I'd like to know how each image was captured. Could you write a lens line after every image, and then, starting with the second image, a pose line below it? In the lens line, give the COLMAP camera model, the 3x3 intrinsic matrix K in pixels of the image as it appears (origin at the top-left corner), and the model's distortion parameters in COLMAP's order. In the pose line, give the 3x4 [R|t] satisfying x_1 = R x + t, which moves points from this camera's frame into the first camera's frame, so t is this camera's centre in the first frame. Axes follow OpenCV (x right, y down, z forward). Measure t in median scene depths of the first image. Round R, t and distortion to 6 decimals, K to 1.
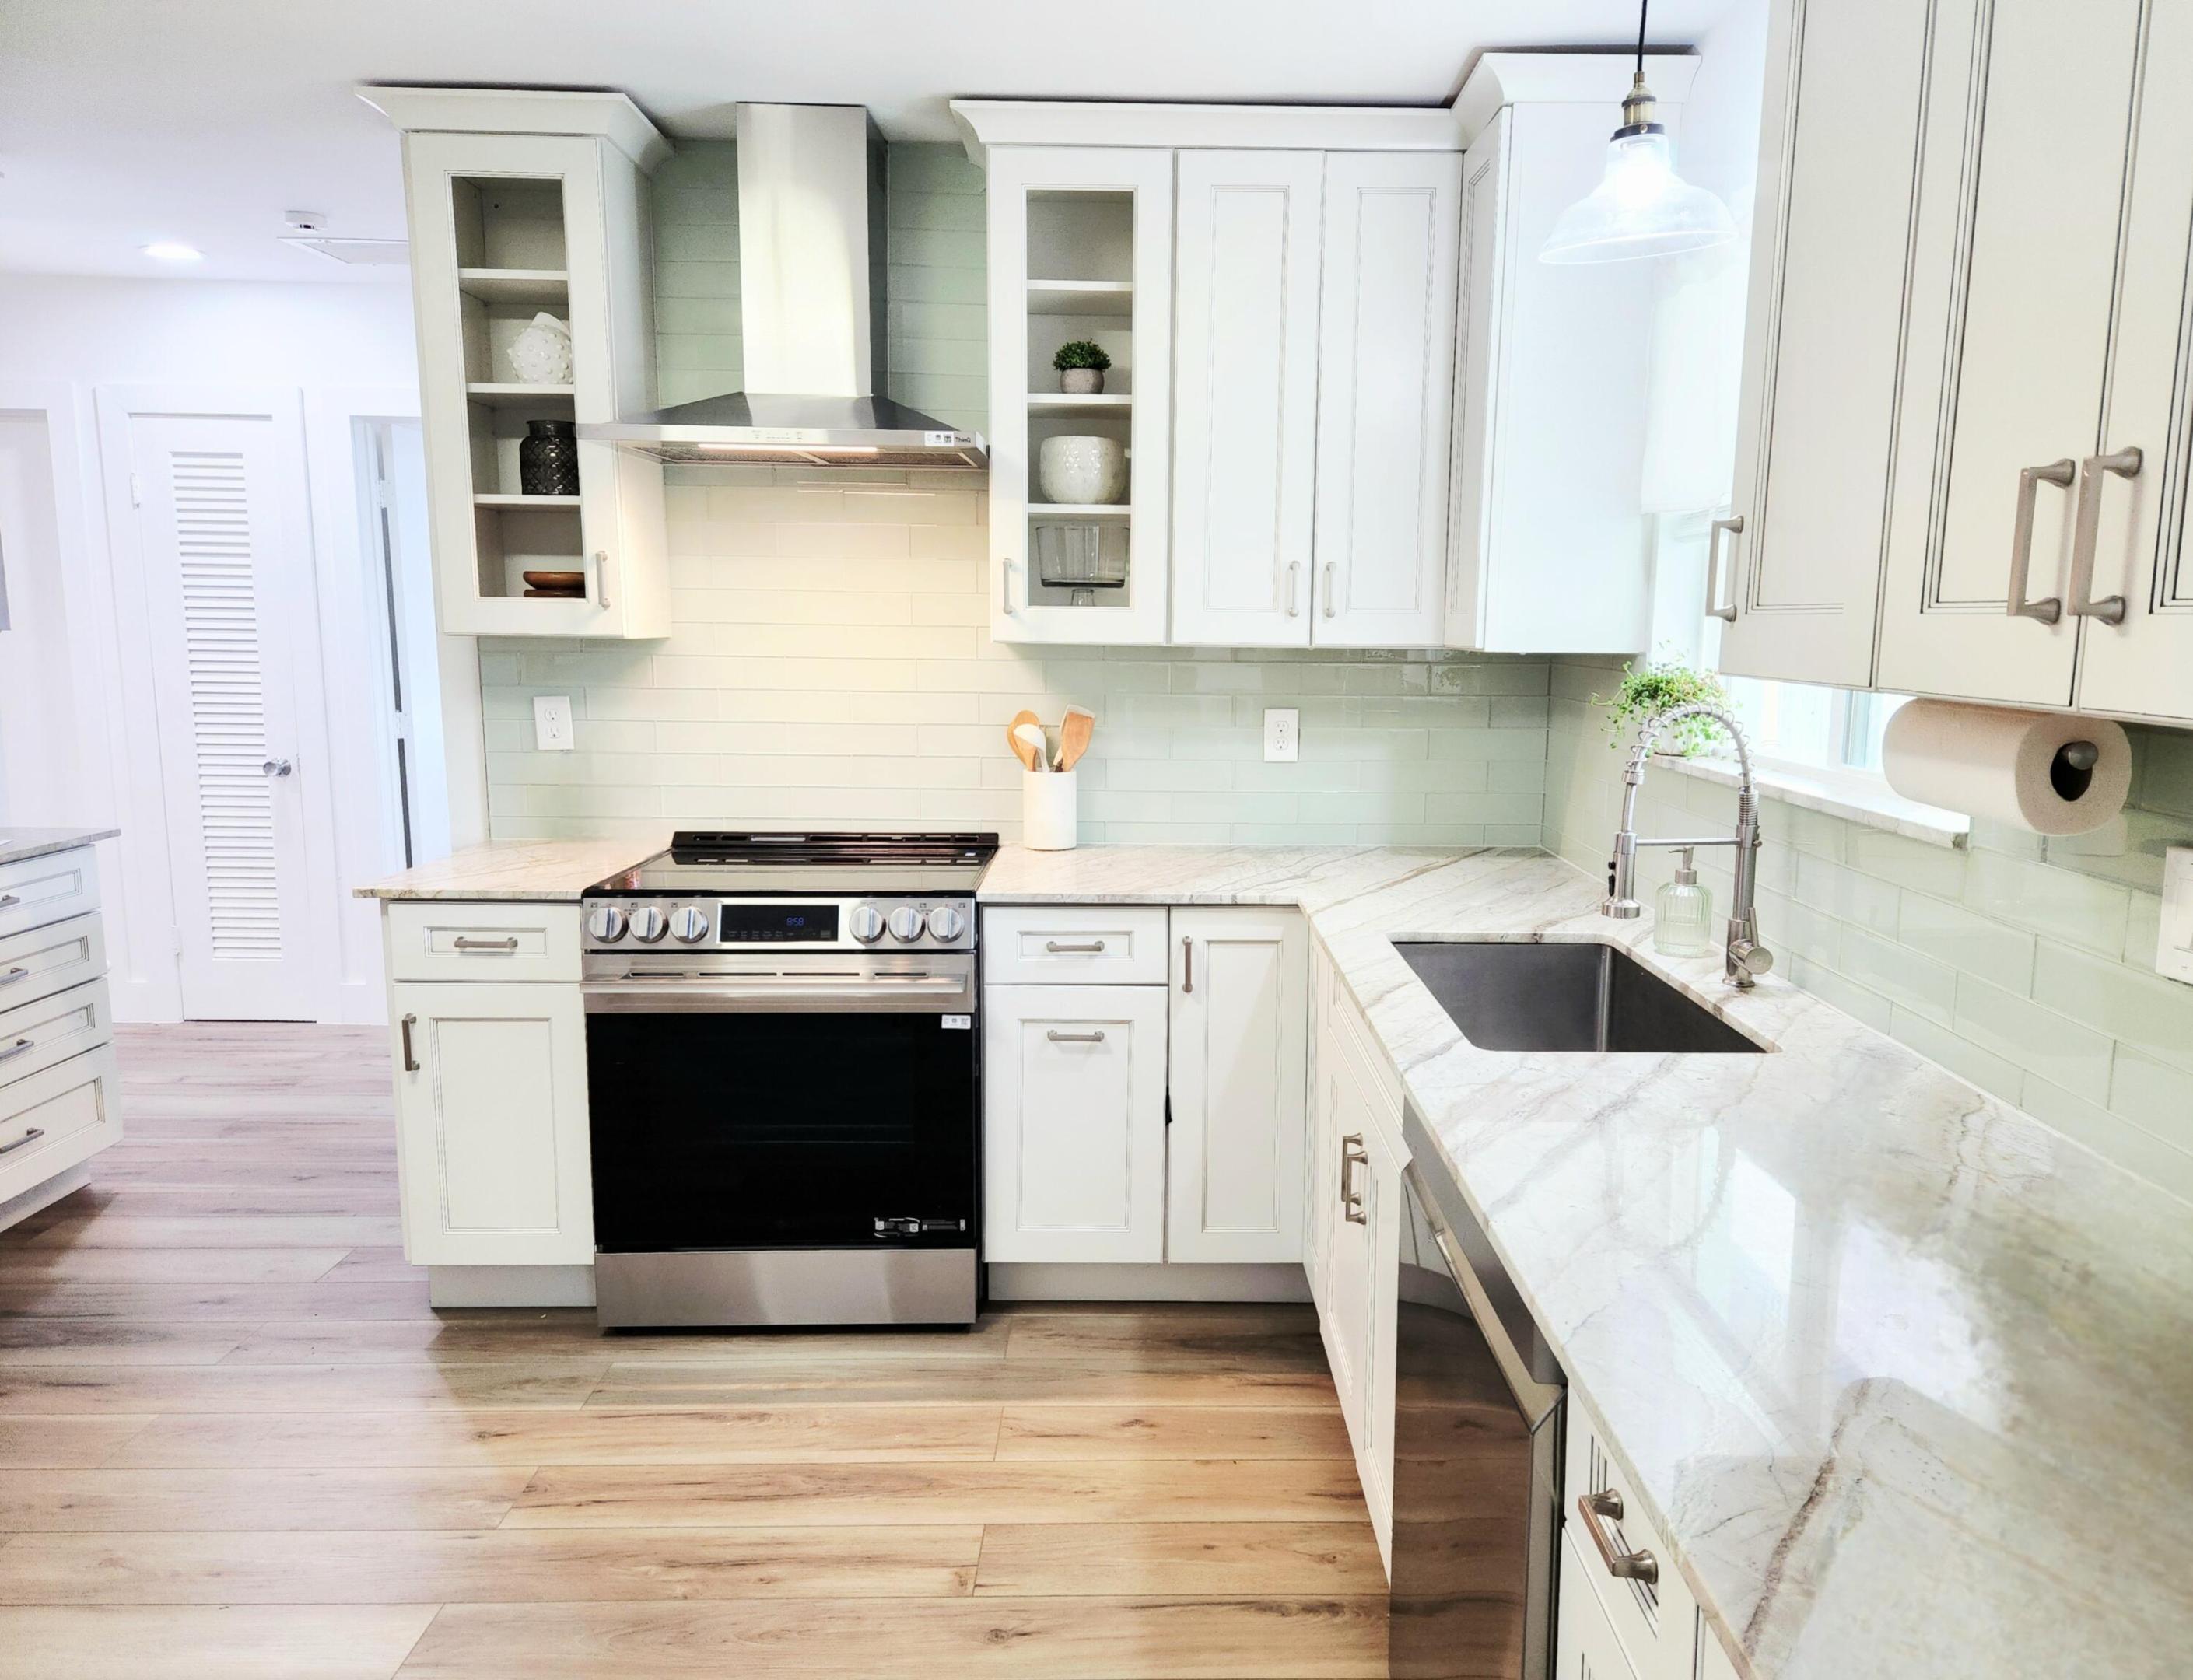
lens RADIAL K [[1525.7, 0, 1149.6], [0, 1525.7, 857.9], [0, 0, 1]] dist [0.046203, -0.001042]
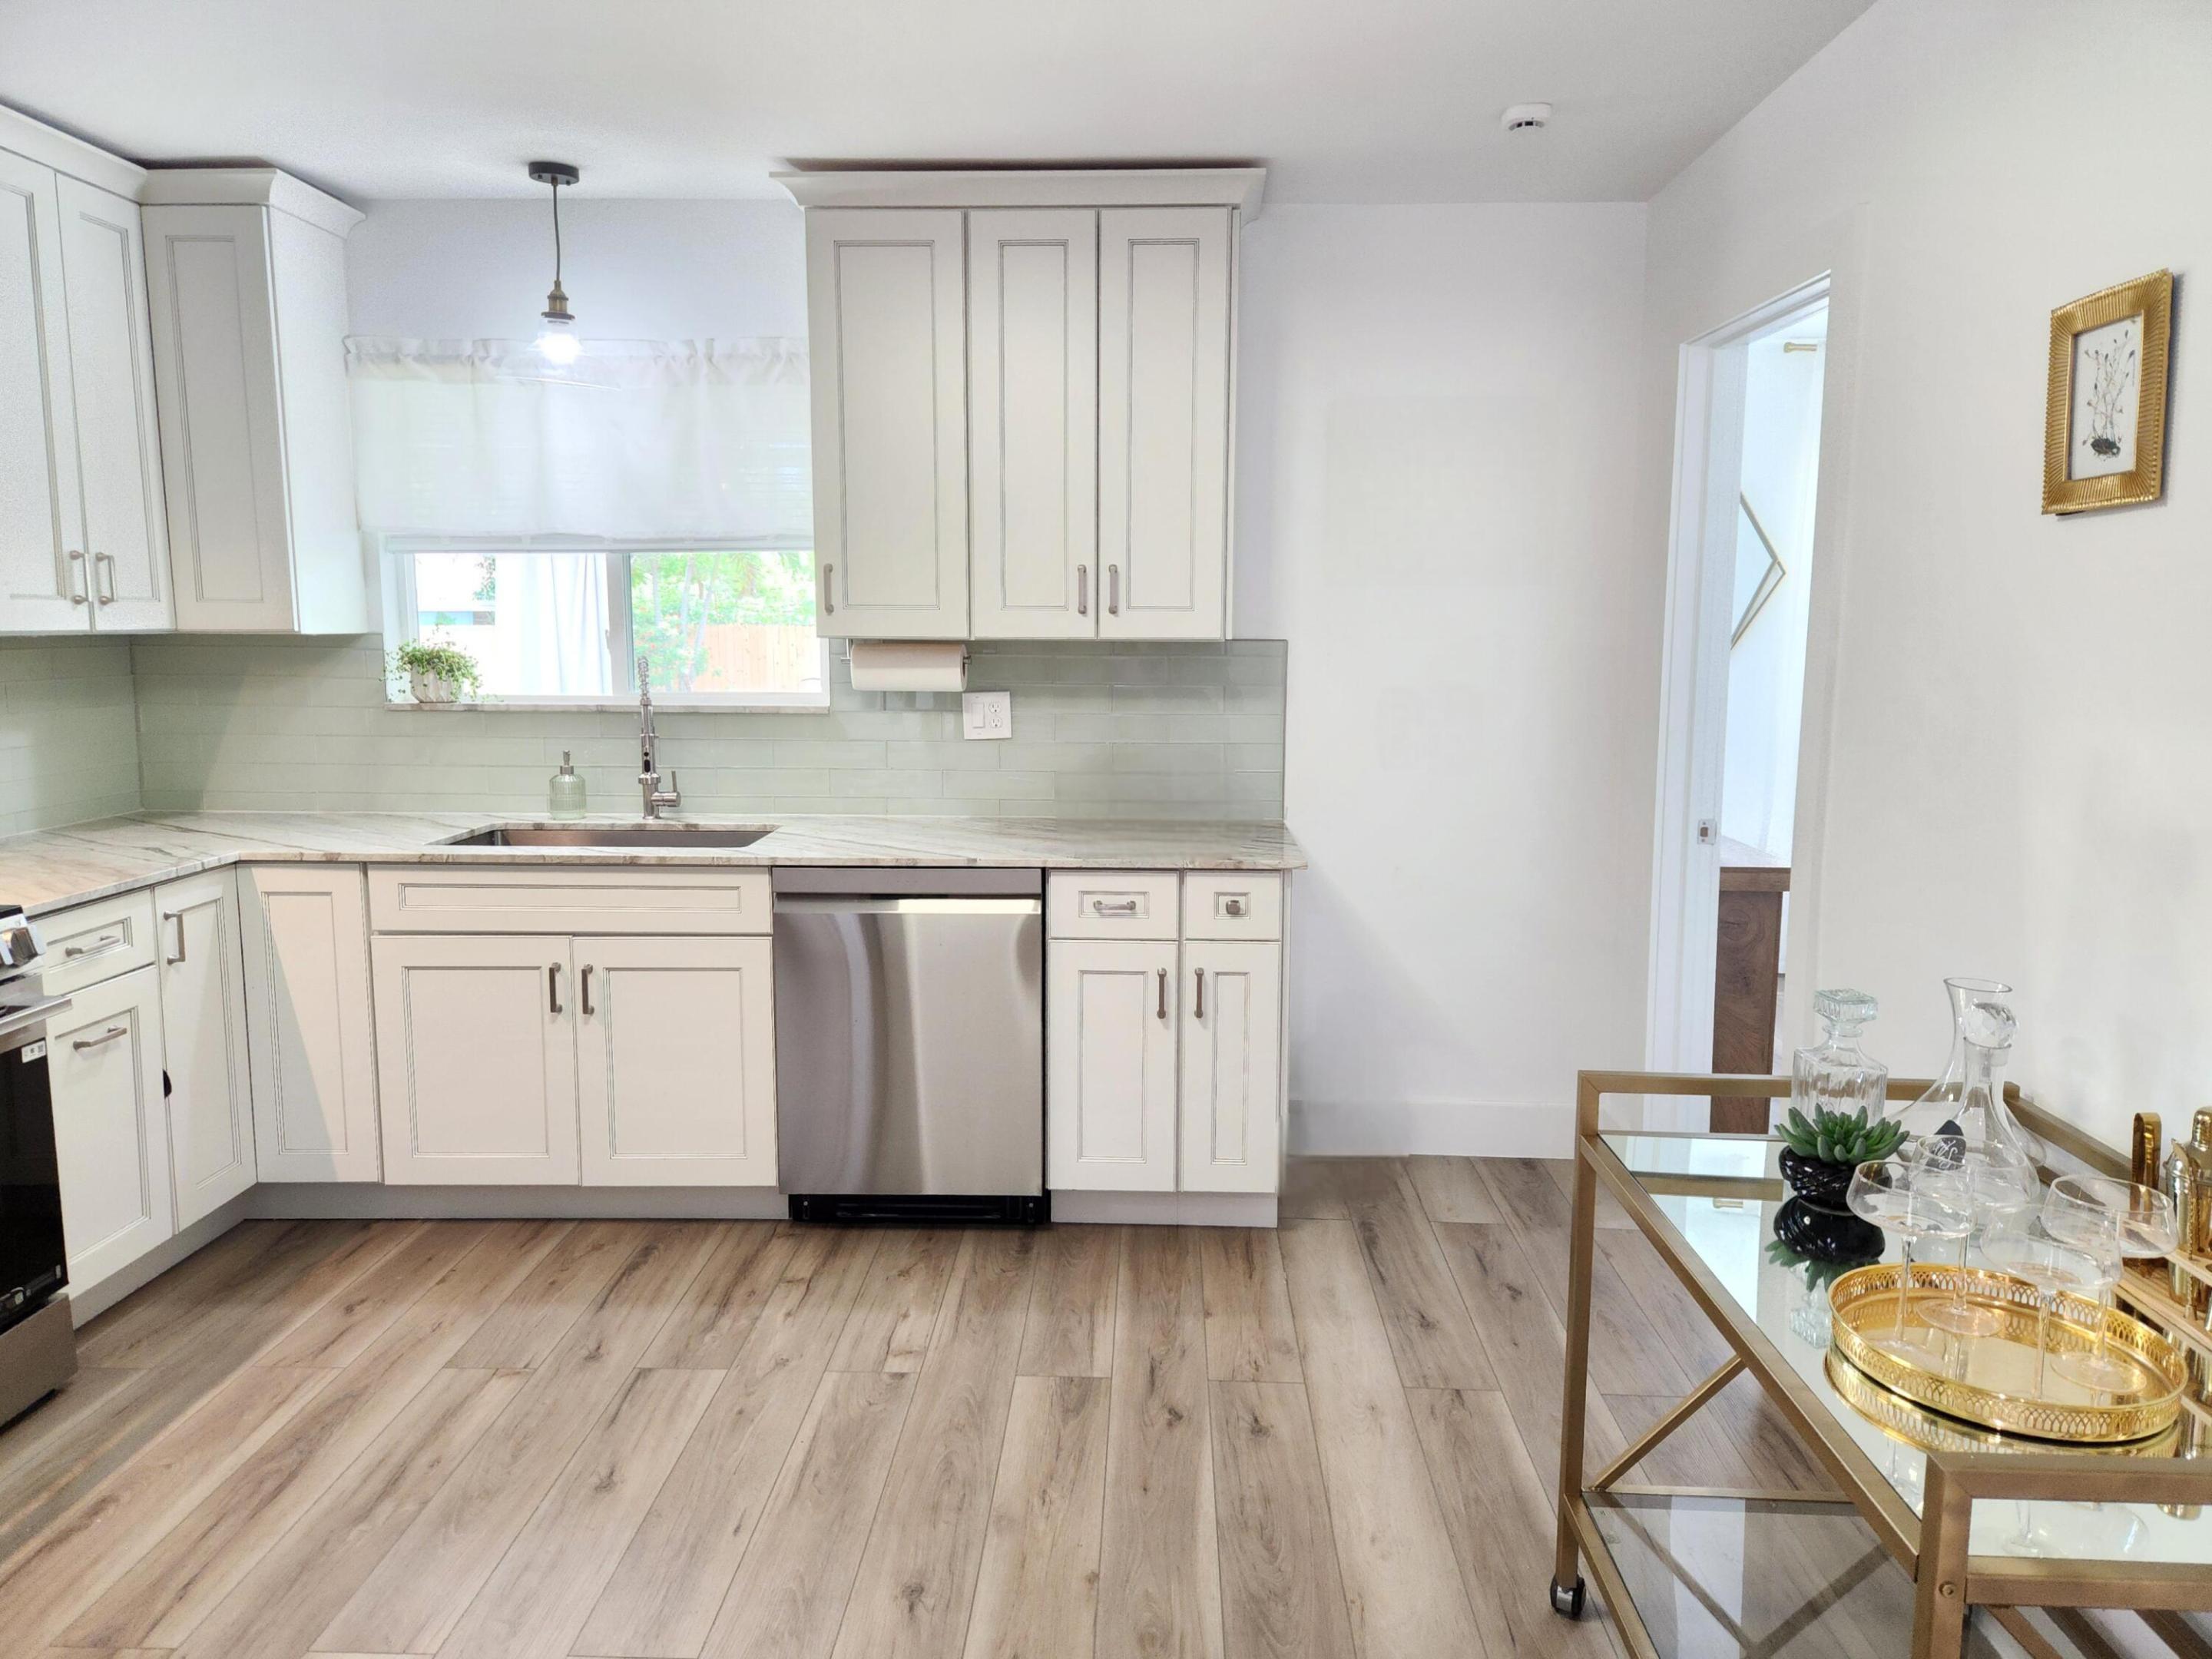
lens RADIAL K [[1495.1, 0, 1104.4], [0, 1495.1, 799.7], [0, 0, 1]] dist [0.076264, -0.059556]
pose [[0.047553, -0.132544, 0.990036, -0.981552], [0.152969, 0.980432, 0.123911, -0.055248], [-0.987086, 0.145552, 0.066897, 0.288670]]
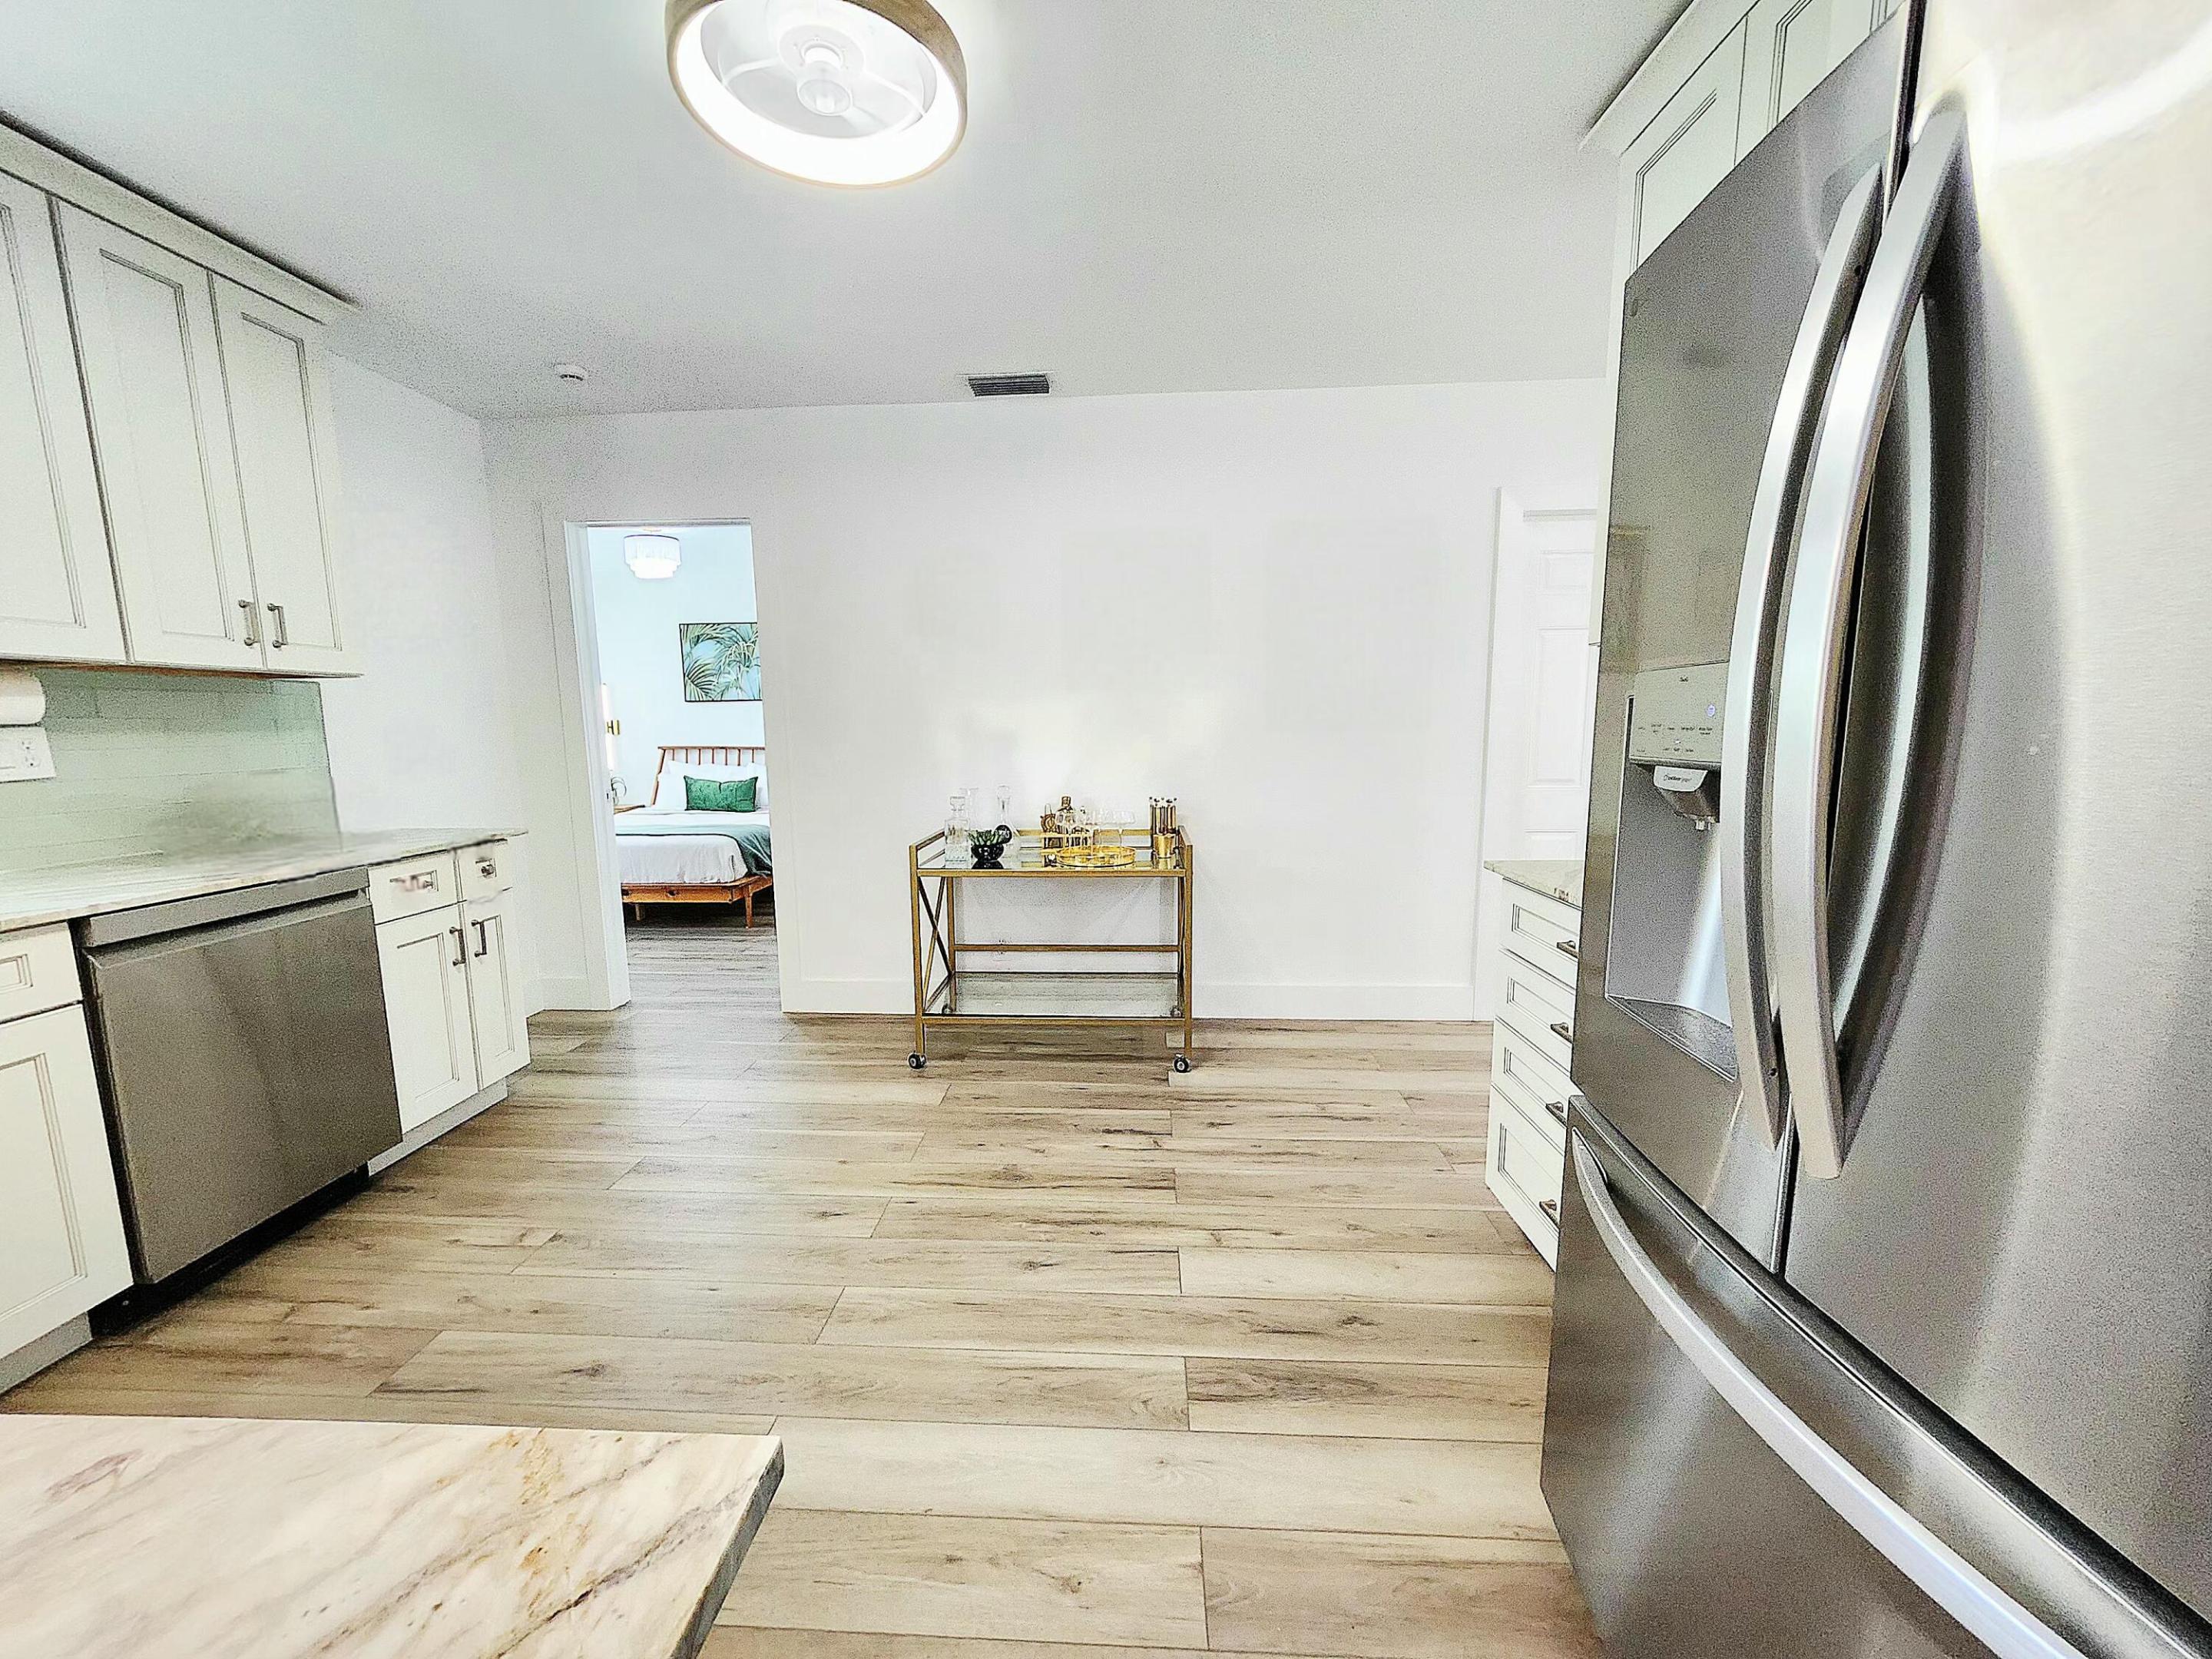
lens RADIAL K [[875.4, 0, 1106.0], [0, 875.4, 829.5], [0, 0, 1]] dist [-0.000124, 0.000205]
pose [[-0.998257, -0.005066, 0.058791, -0.567887], [0.011587, 0.960084, 0.279473, -0.107356], [-0.057860, 0.279667, -0.958352, 1.098585]]
